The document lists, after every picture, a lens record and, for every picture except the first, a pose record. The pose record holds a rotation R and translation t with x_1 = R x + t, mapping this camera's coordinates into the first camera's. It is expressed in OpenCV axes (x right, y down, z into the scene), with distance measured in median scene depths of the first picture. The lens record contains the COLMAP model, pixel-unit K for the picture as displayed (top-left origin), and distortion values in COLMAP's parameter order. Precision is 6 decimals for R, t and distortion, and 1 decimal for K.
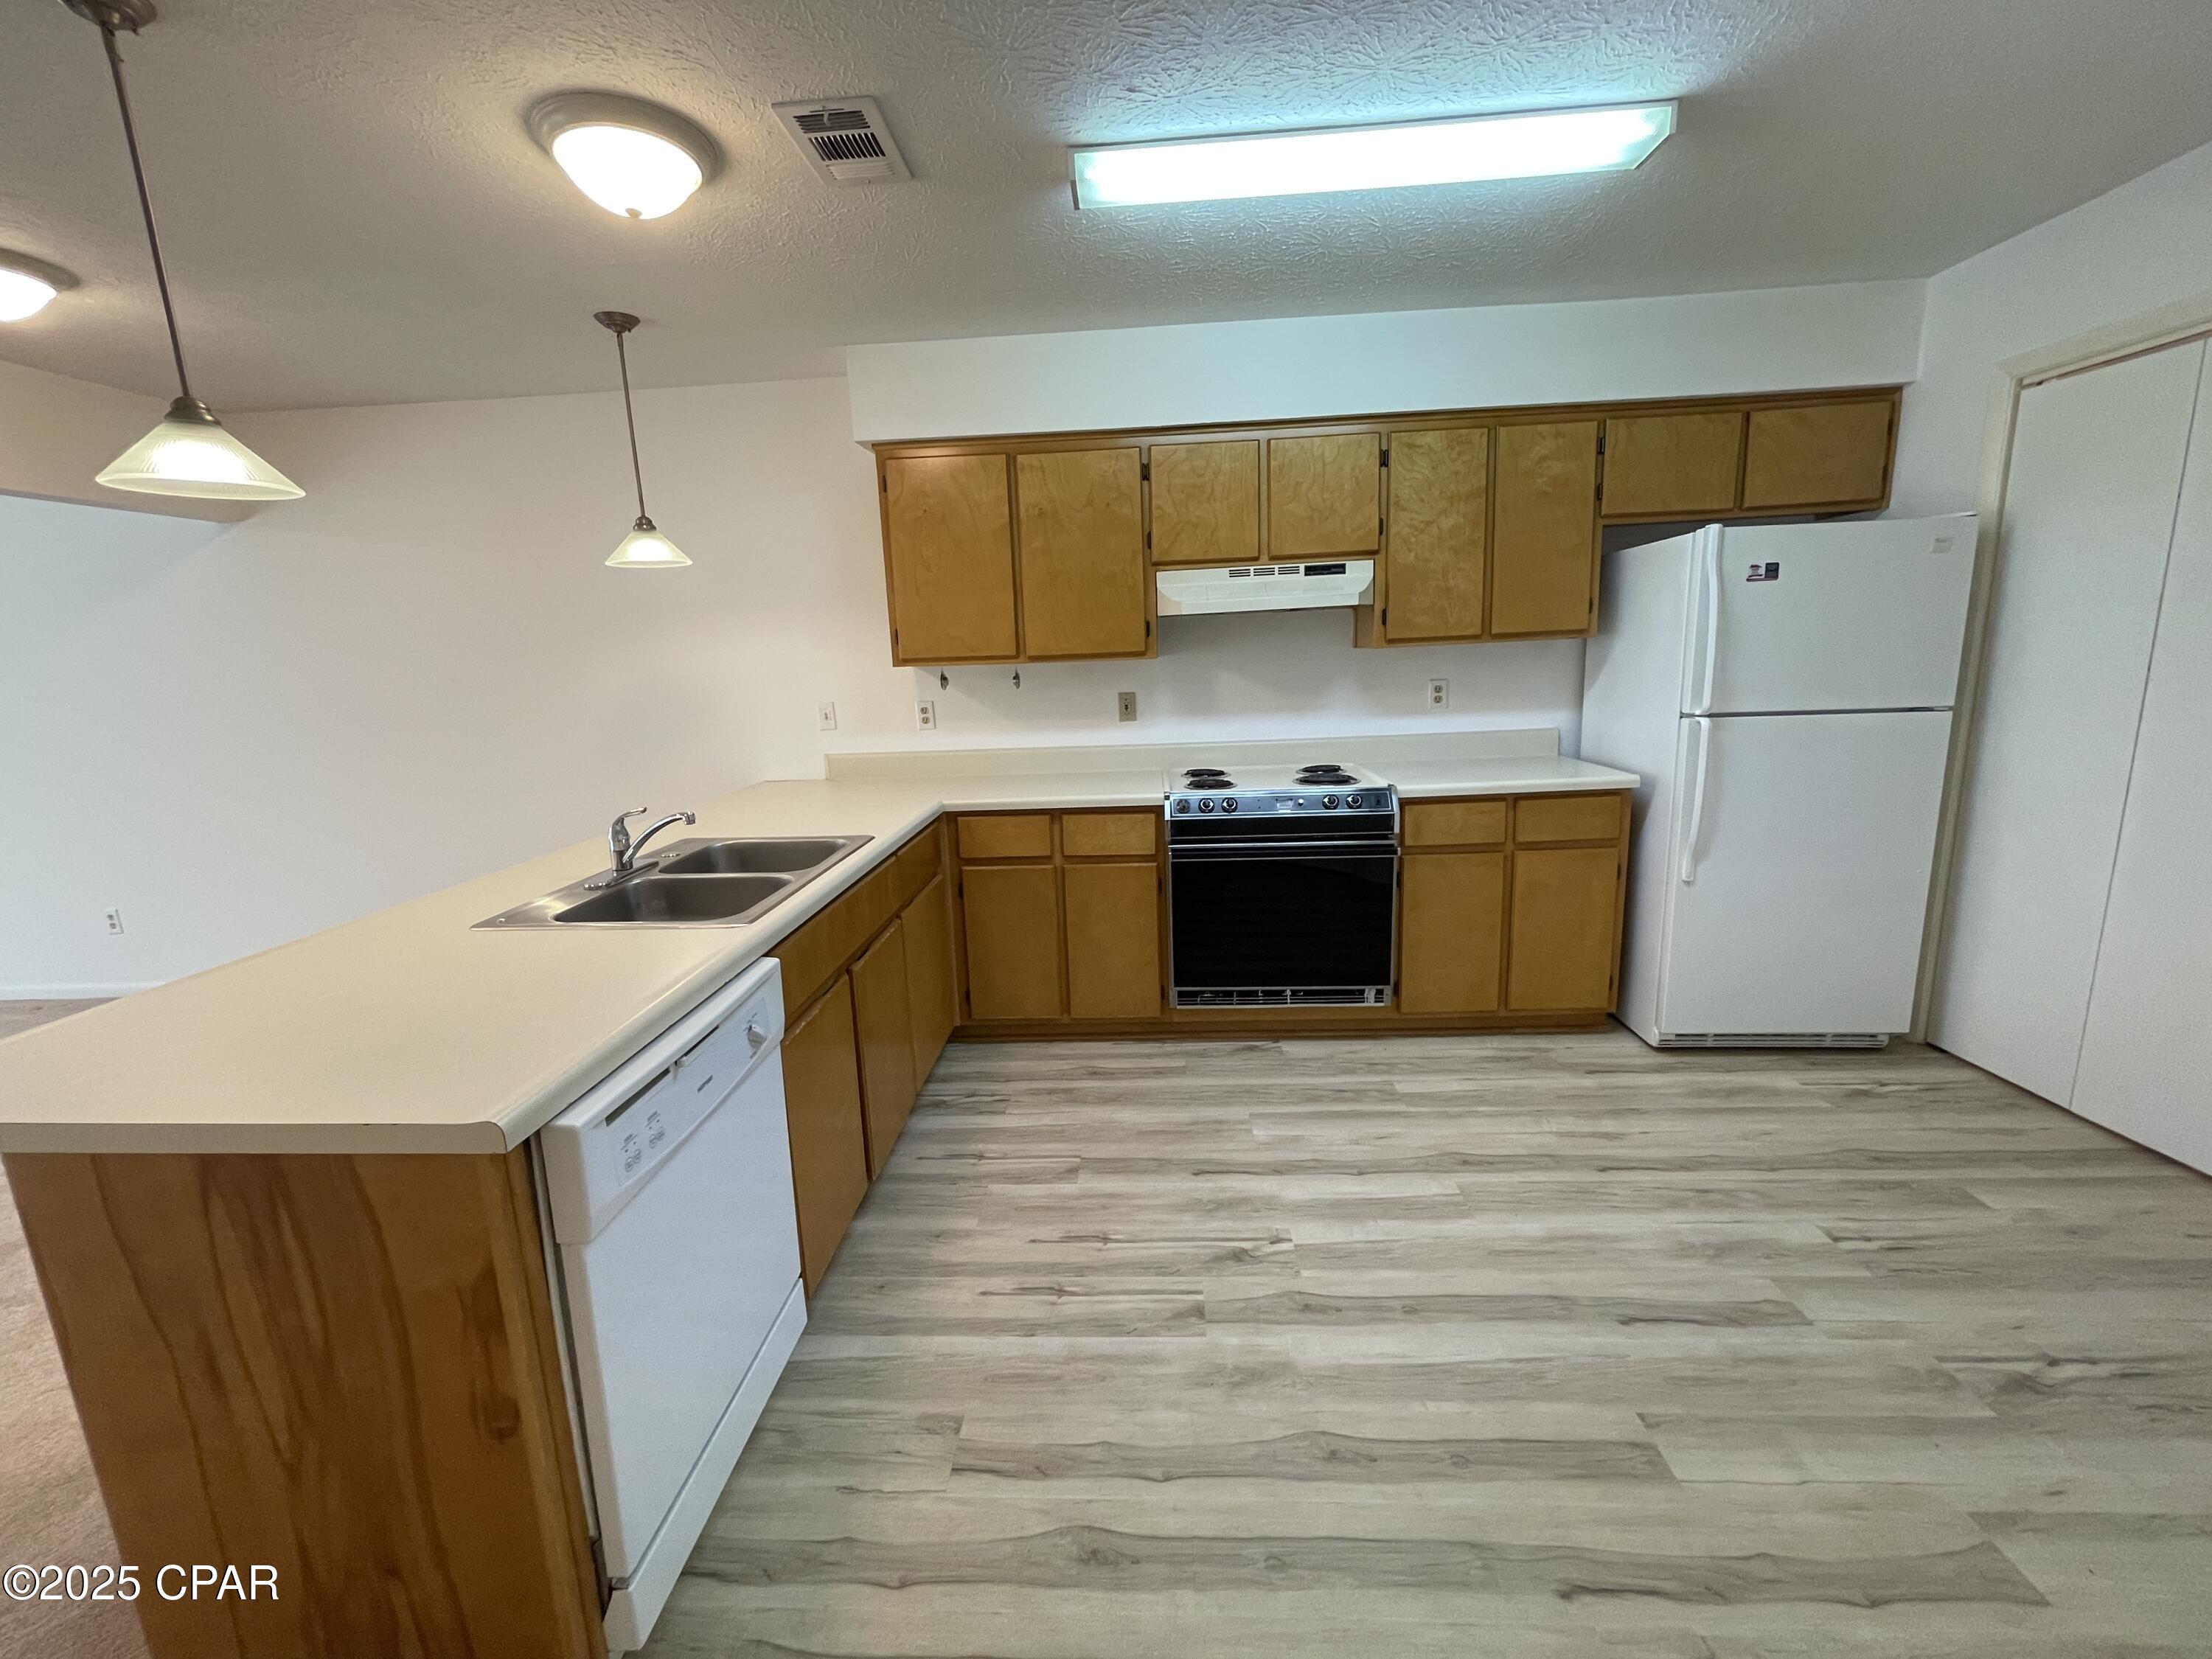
lens RADIAL K [[896.1, 0, 1101.4], [0, 896.1, 826.7], [0, 0, 1]] dist [-0.004230, 0.000734]
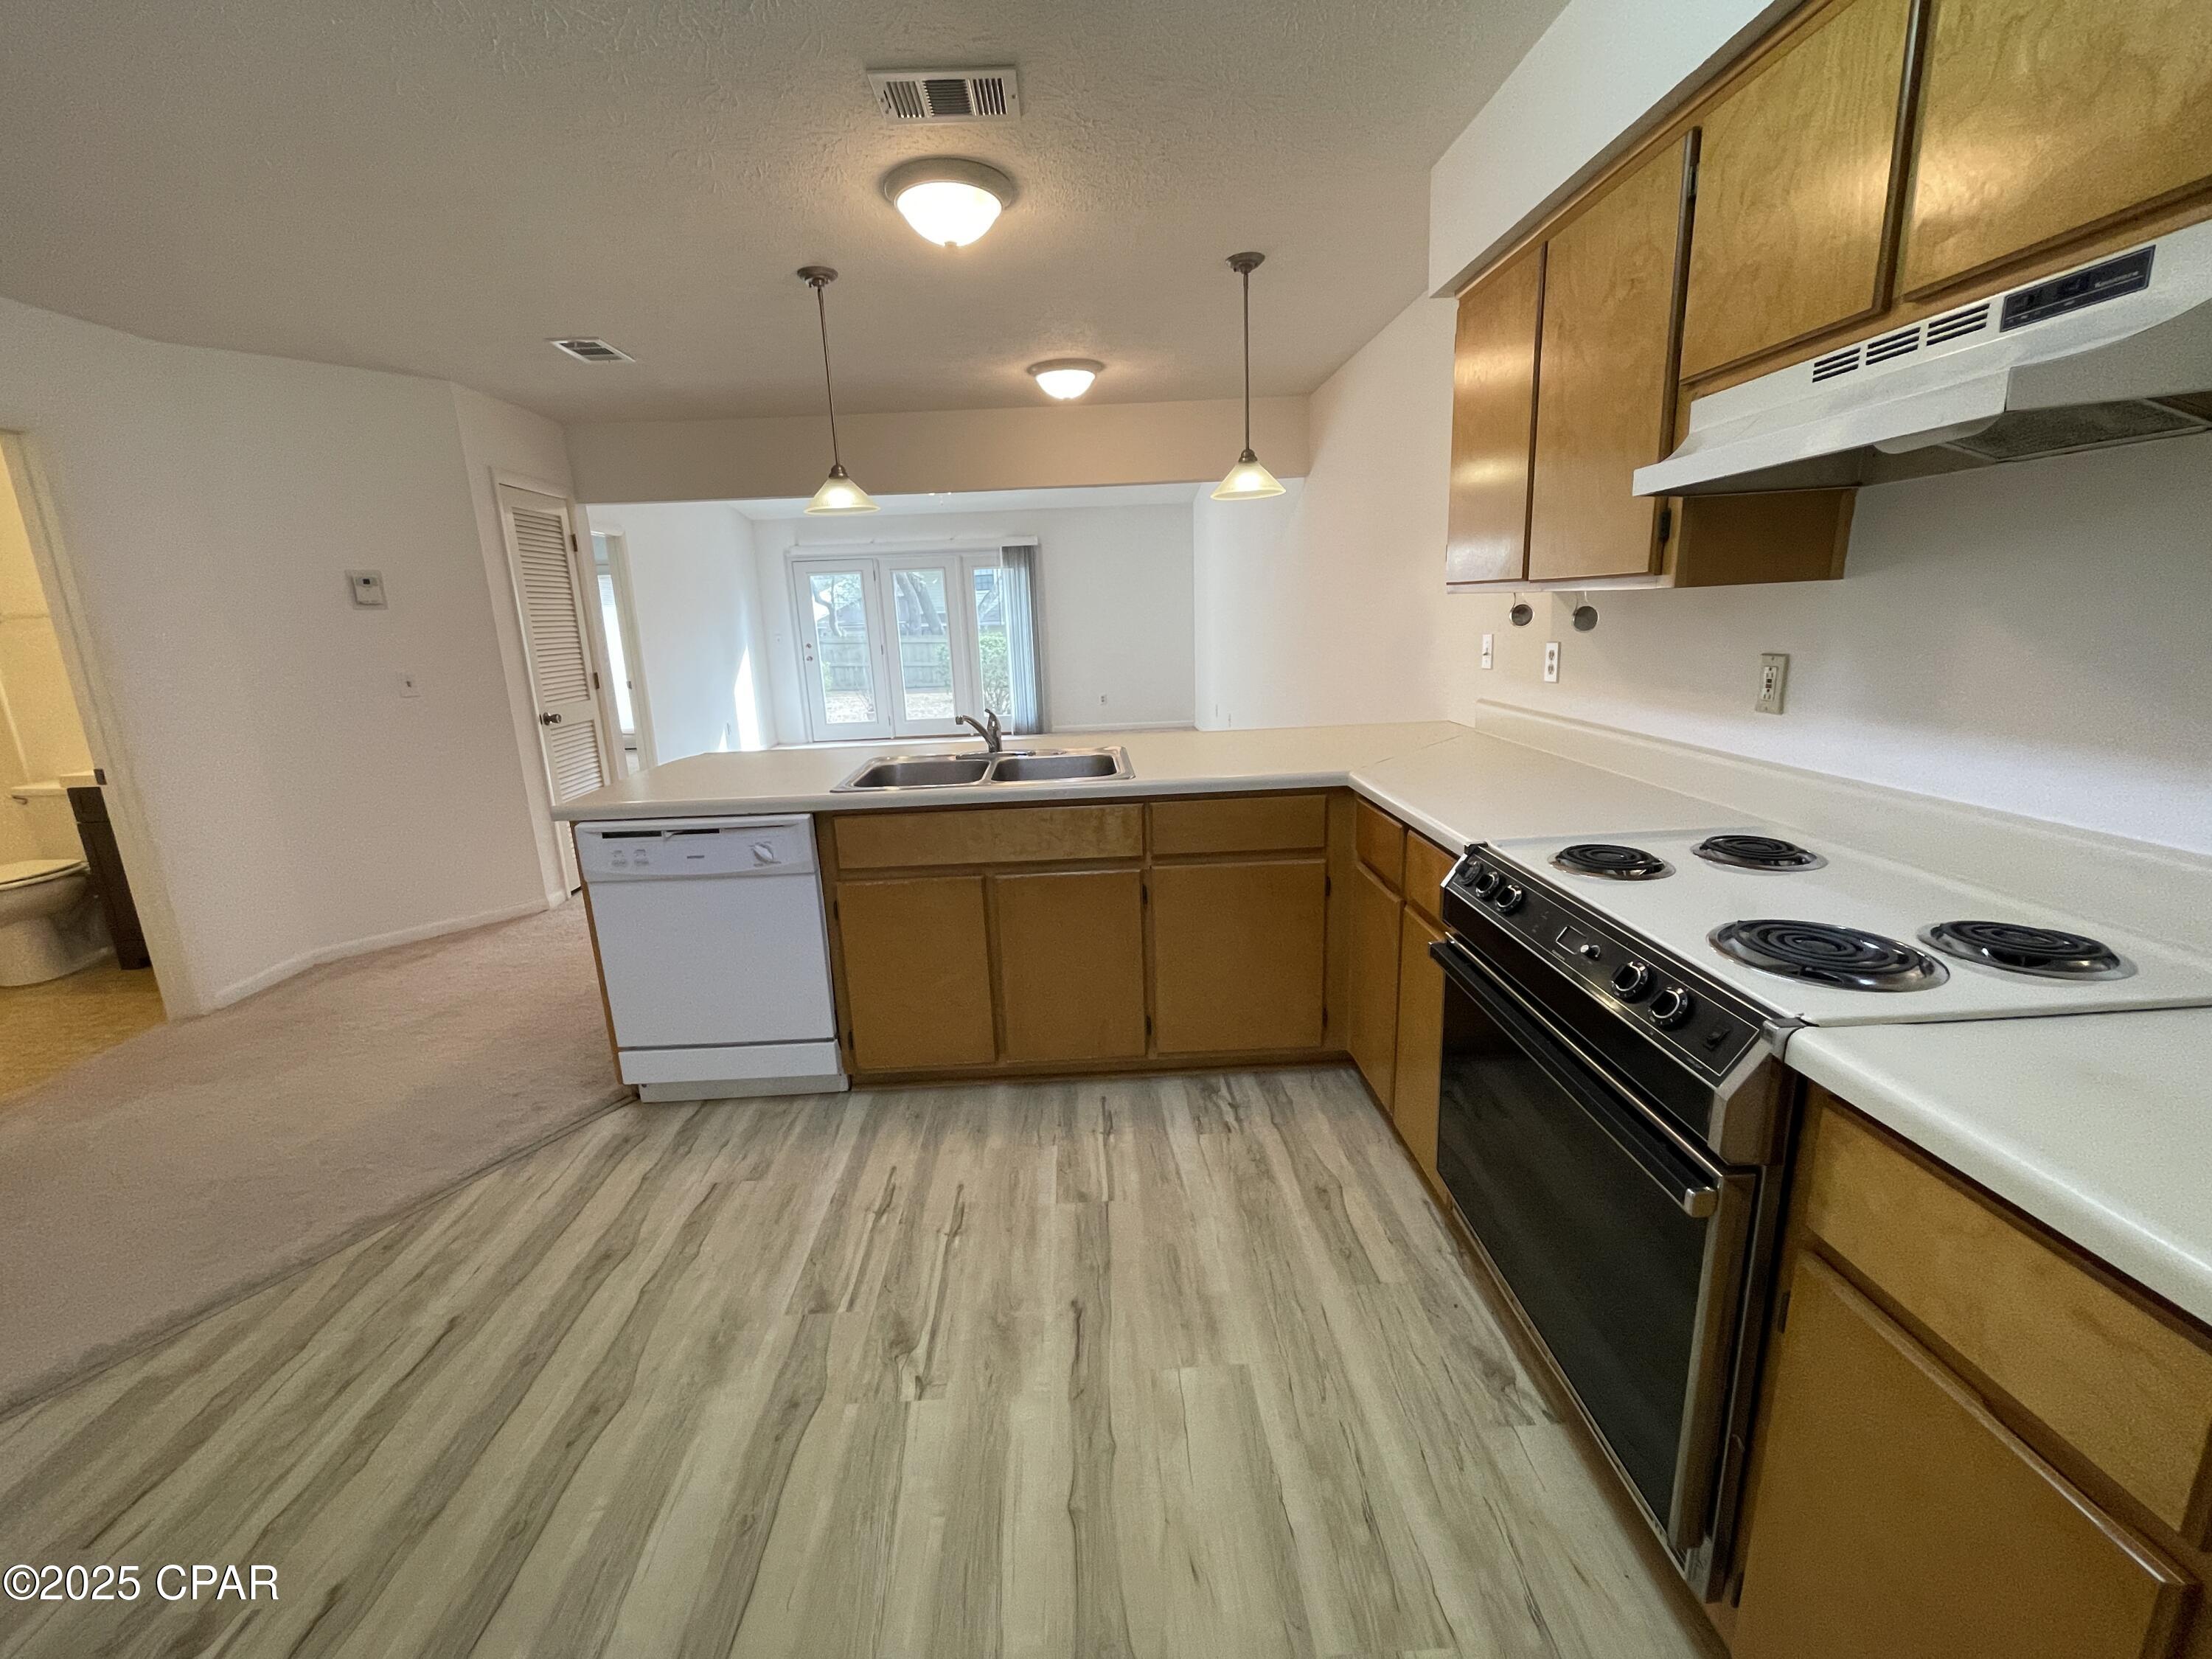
lens RADIAL K [[905.2, 0, 1101.2], [0, 905.2, 825.0], [0, 0, 1]] dist [0.008699, 0.000035]
pose [[0.080601, 0.266299, -0.960515, 0.721158], [-0.155078, 0.955266, 0.251830, -0.187791], [0.984609, 0.128657, 0.118292, 0.866937]]
